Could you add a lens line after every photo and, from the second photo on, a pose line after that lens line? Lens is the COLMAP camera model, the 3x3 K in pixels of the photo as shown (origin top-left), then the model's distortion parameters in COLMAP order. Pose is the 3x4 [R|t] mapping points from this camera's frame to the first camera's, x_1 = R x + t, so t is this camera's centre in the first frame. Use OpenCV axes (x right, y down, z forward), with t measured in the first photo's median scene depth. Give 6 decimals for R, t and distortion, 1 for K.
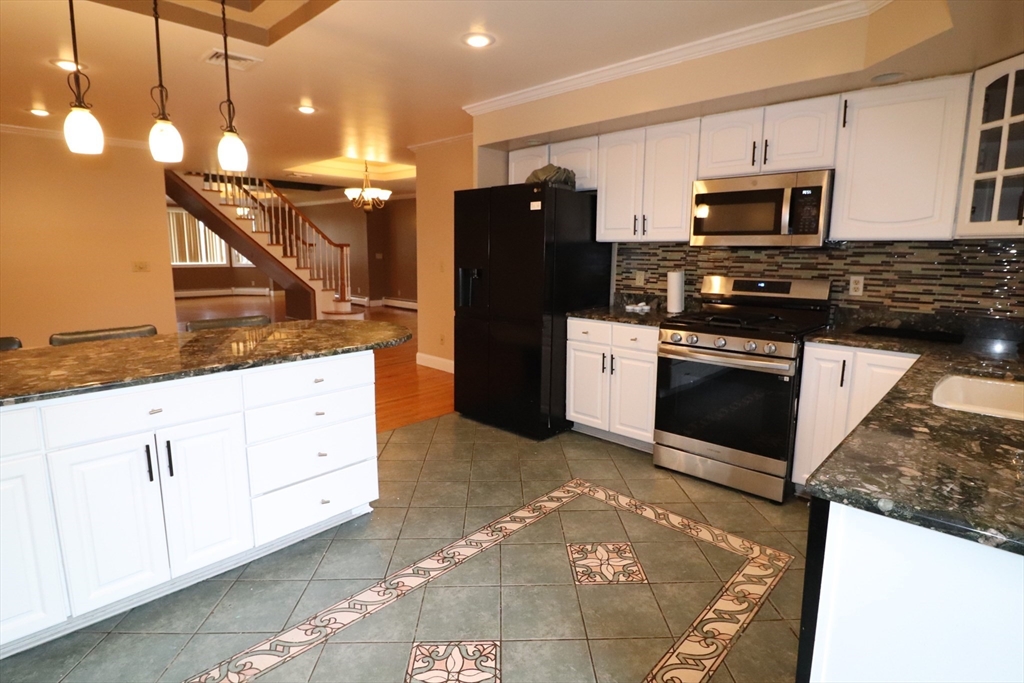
lens RADIAL K [[513.8, 0, 512.0], [0, 513.8, 341.5], [0, 0, 1]] dist [-0.000626, -0.013310]
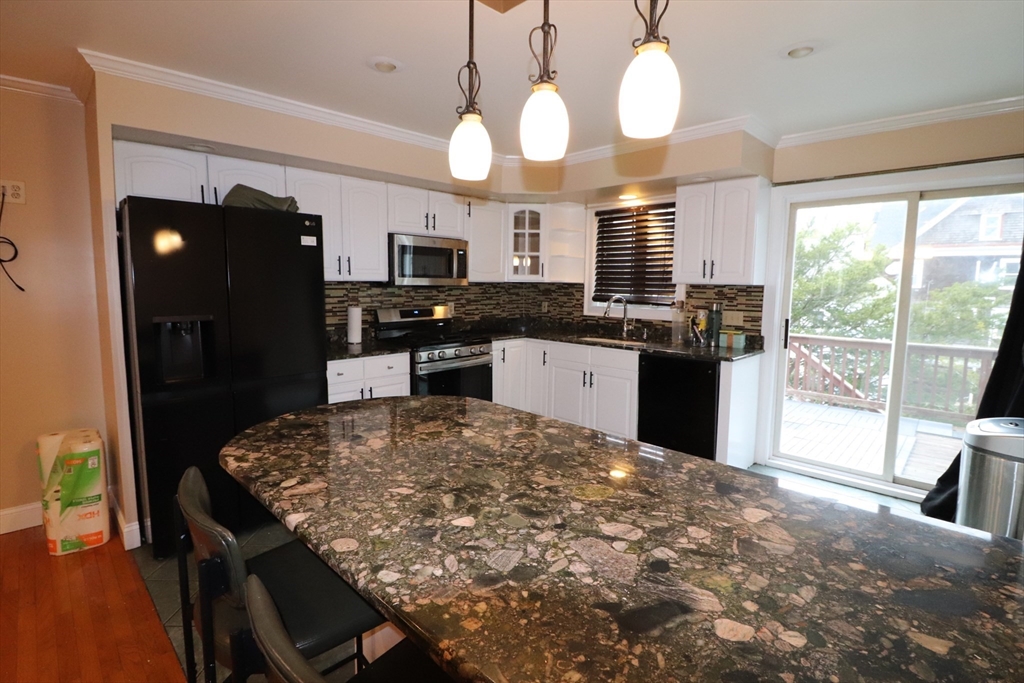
lens RADIAL K [[480.6, 0, 509.7], [0, 480.6, 342.2], [0, 0, 1]] dist [-0.001800, -0.012441]
pose [[0.028104, -0.129447, 0.991188, -0.950818], [0.166179, 0.978386, 0.123063, -0.172968], [-0.985695, 0.161256, 0.049008, 0.807241]]
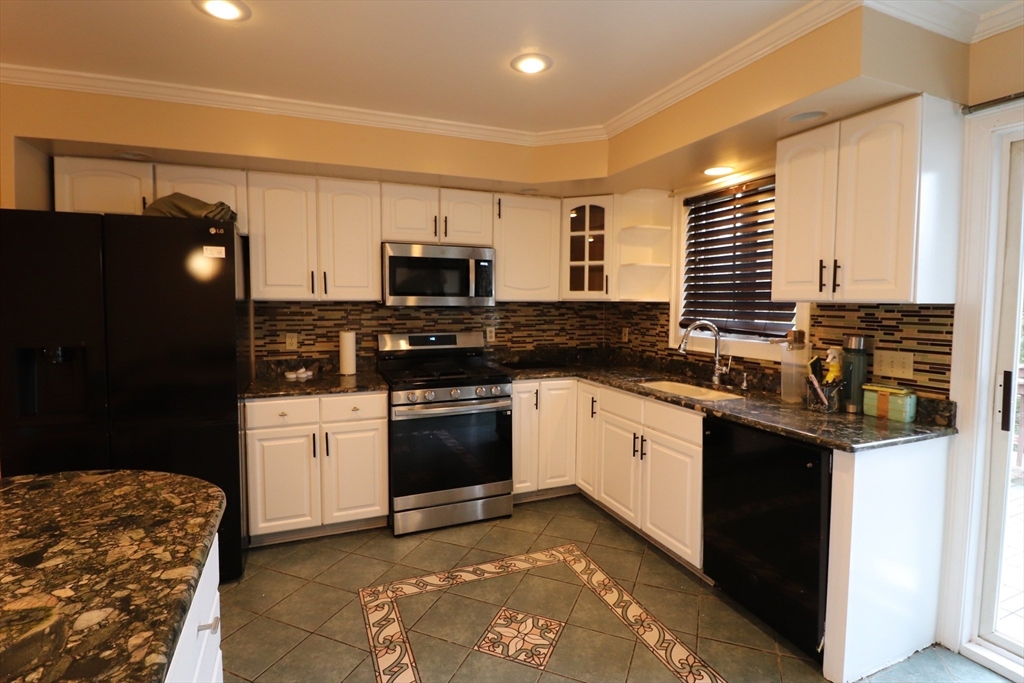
lens RADIAL K [[497.3, 0, 507.7], [0, 497.3, 338.0], [0, 0, 1]] dist [-0.001882, -0.014668]
pose [[0.414378, -0.070459, 0.907373, -0.515702], [0.158532, 0.987345, 0.004271, -0.105087], [-0.896191, 0.142078, 0.420304, 0.449075]]
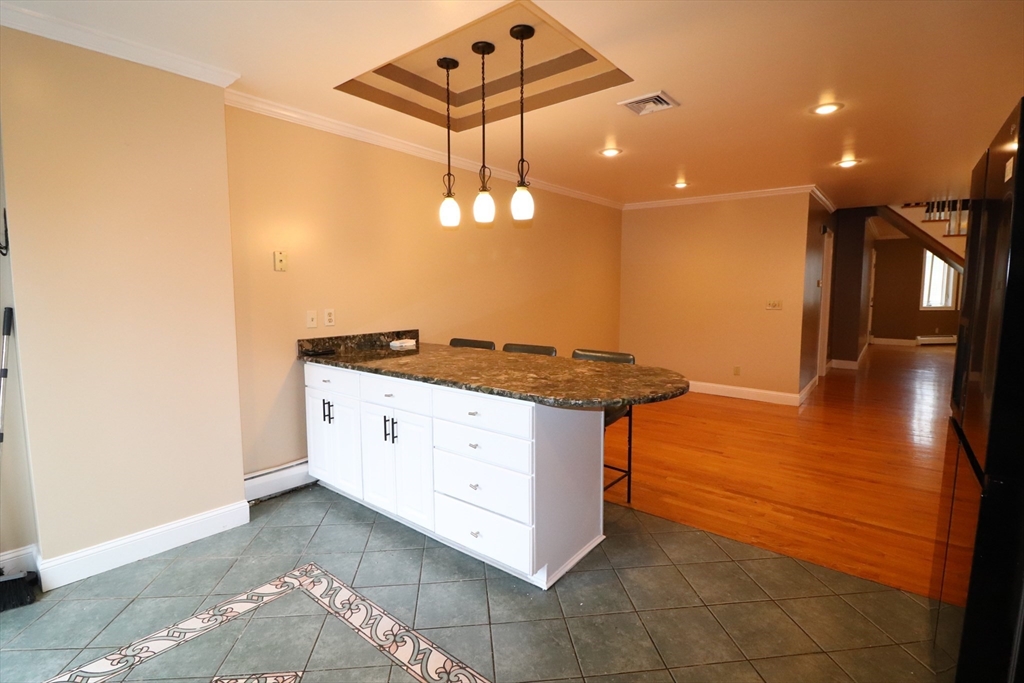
lens RADIAL K [[480.6, 0, 509.7], [0, 480.6, 342.2], [0, 0, 1]] dist [-0.001800, -0.012441]
pose [[0.084202, 0.102562, -0.991156, 0.443703], [-0.173825, 0.980949, 0.086739, -0.125121], [0.981170, 0.164985, 0.100425, 0.752722]]
